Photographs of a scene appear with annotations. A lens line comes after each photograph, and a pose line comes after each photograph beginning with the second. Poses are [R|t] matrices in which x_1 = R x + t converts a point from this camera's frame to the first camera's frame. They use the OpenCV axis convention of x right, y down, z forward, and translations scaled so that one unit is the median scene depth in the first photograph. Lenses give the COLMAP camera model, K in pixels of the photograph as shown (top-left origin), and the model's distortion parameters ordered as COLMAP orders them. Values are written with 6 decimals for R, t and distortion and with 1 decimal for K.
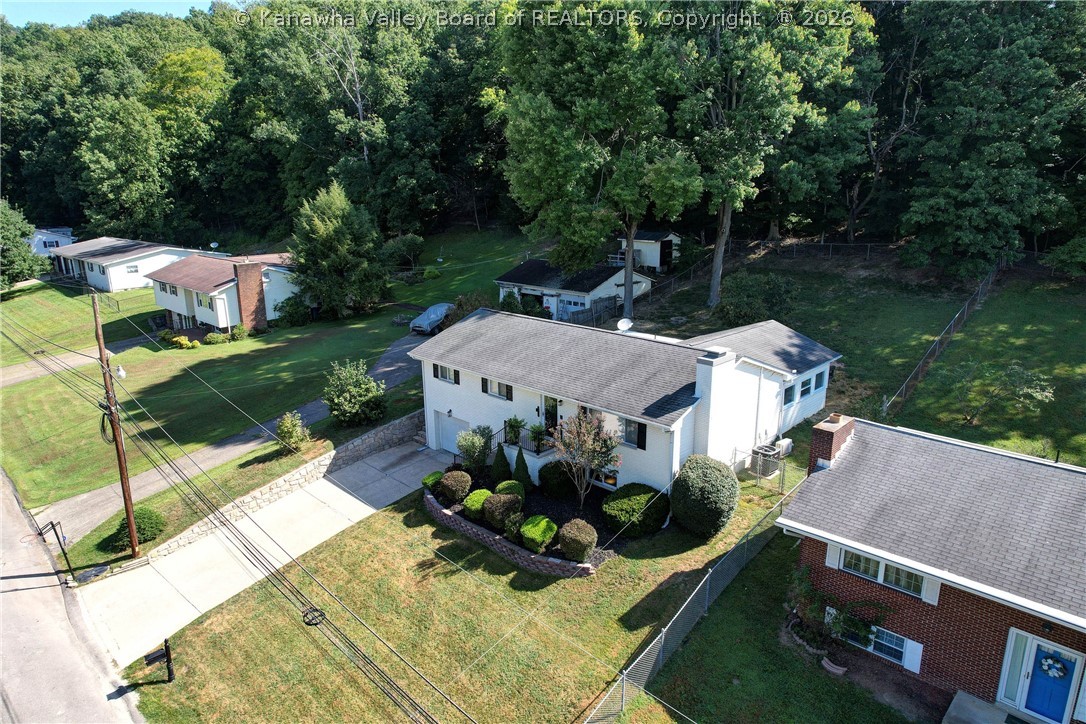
lens RADIAL K [[691.8, 0, 543.0], [0, 691.8, 362.0], [0, 0, 1]] dist [-0.074248, 0.060133]
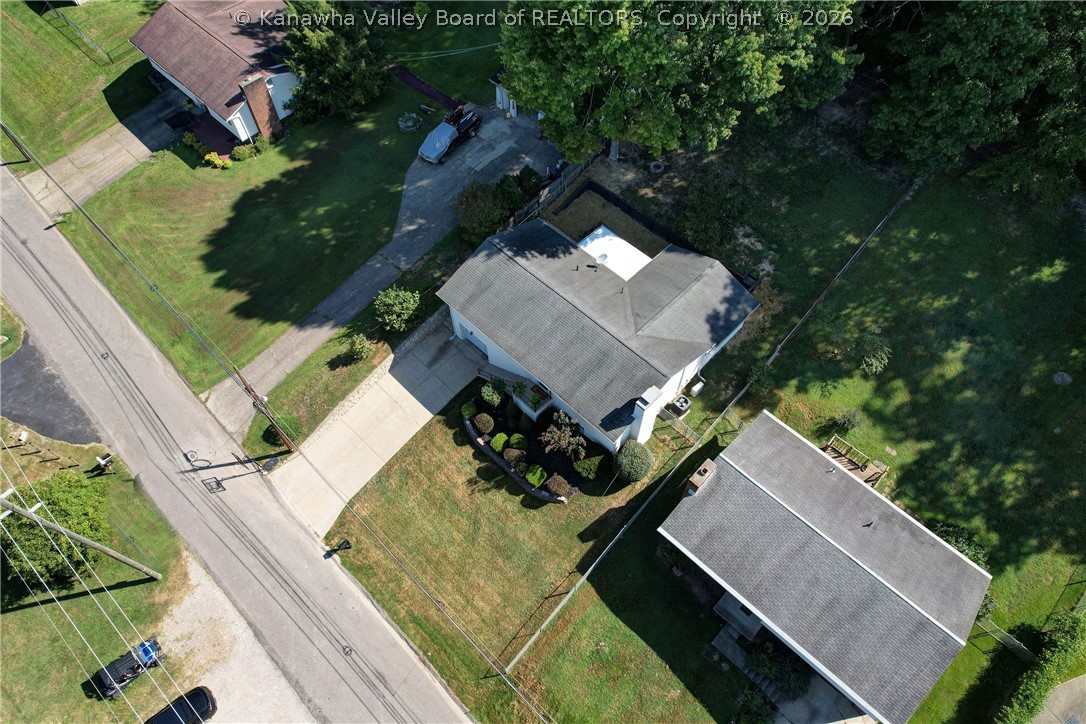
lens RADIAL K [[691.8, 0, 543.0], [0, 691.8, 362.0], [0, 0, 1]] dist [-0.074248, 0.060133]
pose [[0.999983, -0.005880, -0.000600, 0.012005], [0.004722, 0.733773, 0.679379, -1.004464], [-0.003554, -0.679370, 0.733788, -0.079919]]
